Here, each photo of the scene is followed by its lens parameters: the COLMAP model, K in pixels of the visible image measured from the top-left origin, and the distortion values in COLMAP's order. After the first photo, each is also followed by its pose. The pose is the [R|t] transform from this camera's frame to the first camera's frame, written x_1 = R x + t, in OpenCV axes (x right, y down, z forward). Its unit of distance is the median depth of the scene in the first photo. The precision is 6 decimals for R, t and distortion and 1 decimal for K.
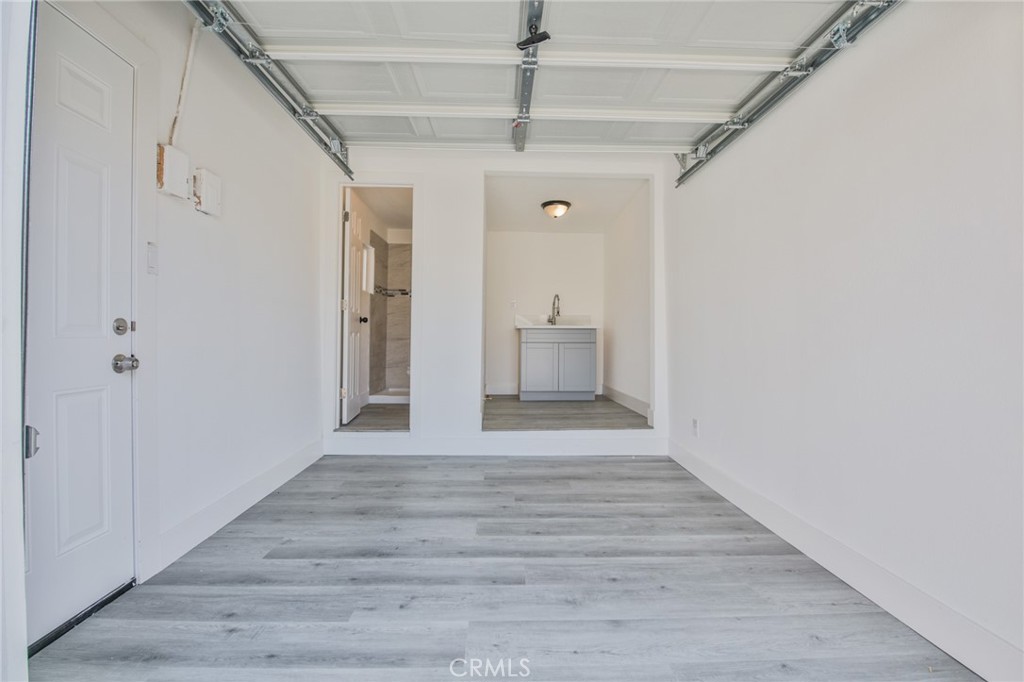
lens RADIAL K [[464.5, 0, 511.6], [0, 464.5, 333.5], [0, 0, 1]] dist [0.002479, -0.011788]
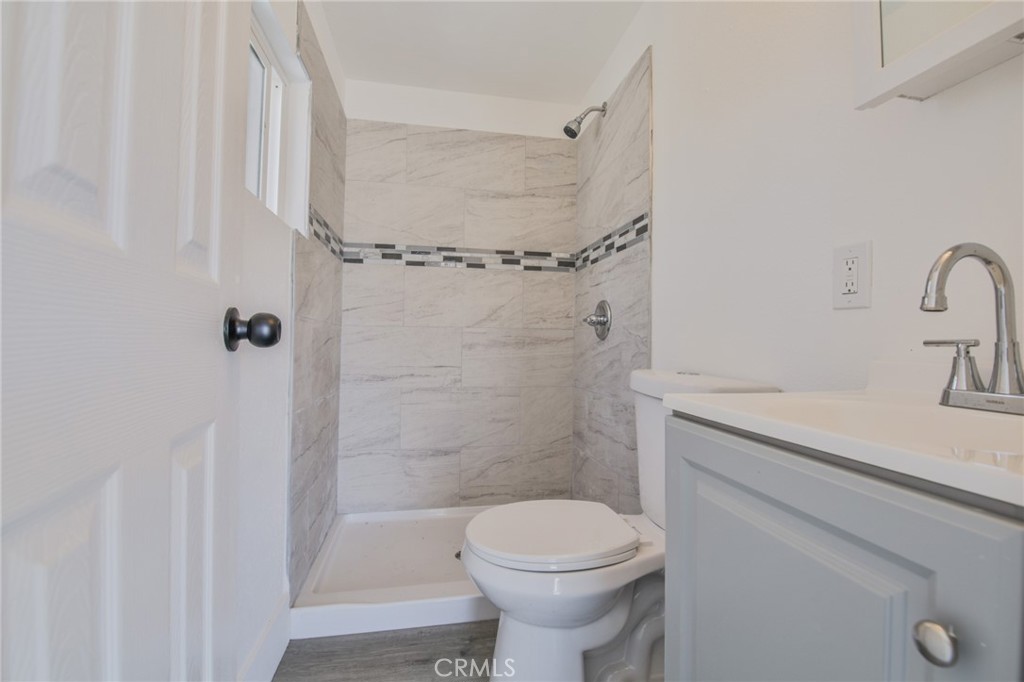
lens RADIAL K [[464.5, 0, 511.6], [0, 464.5, 333.5], [0, 0, 1]] dist [0.002479, -0.011788]
pose [[0.988633, 0.002761, 0.150325, -0.213771], [-0.001188, 0.999944, -0.010549, -0.022095], [-0.150345, 0.010250, 0.988580, 0.693815]]
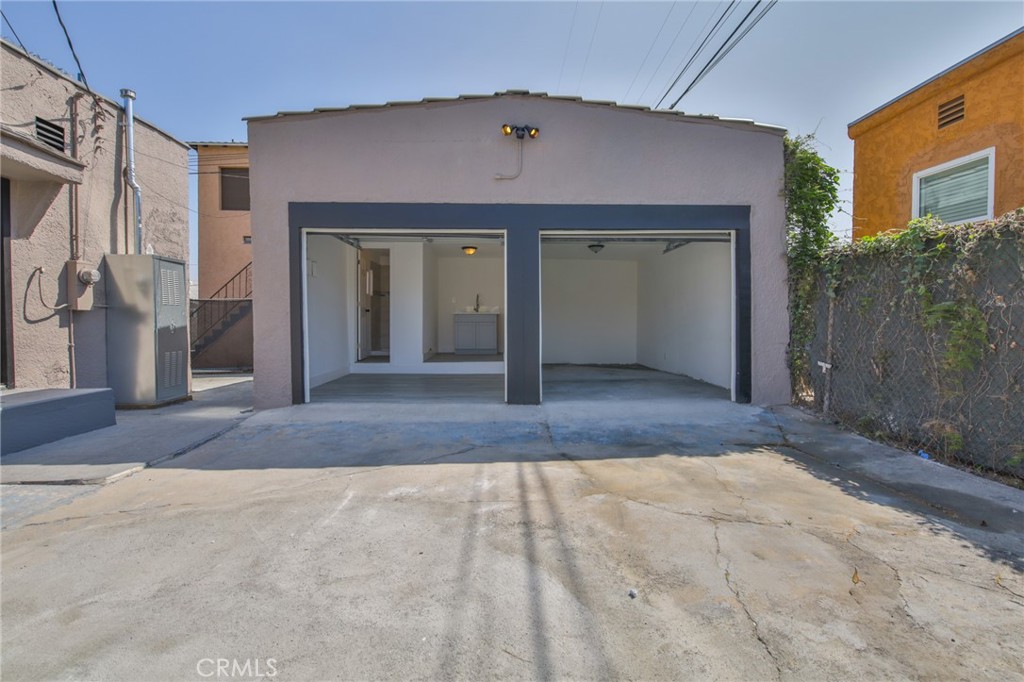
lens RADIAL K [[464.5, 0, 511.6], [0, 464.5, 333.5], [0, 0, 1]] dist [0.002479, -0.011788]
pose [[0.999982, -0.004406, -0.003971, 0.253000], [0.004542, 0.999380, 0.034903, 0.001377], [0.003815, -0.034920, 0.999383, -0.818179]]
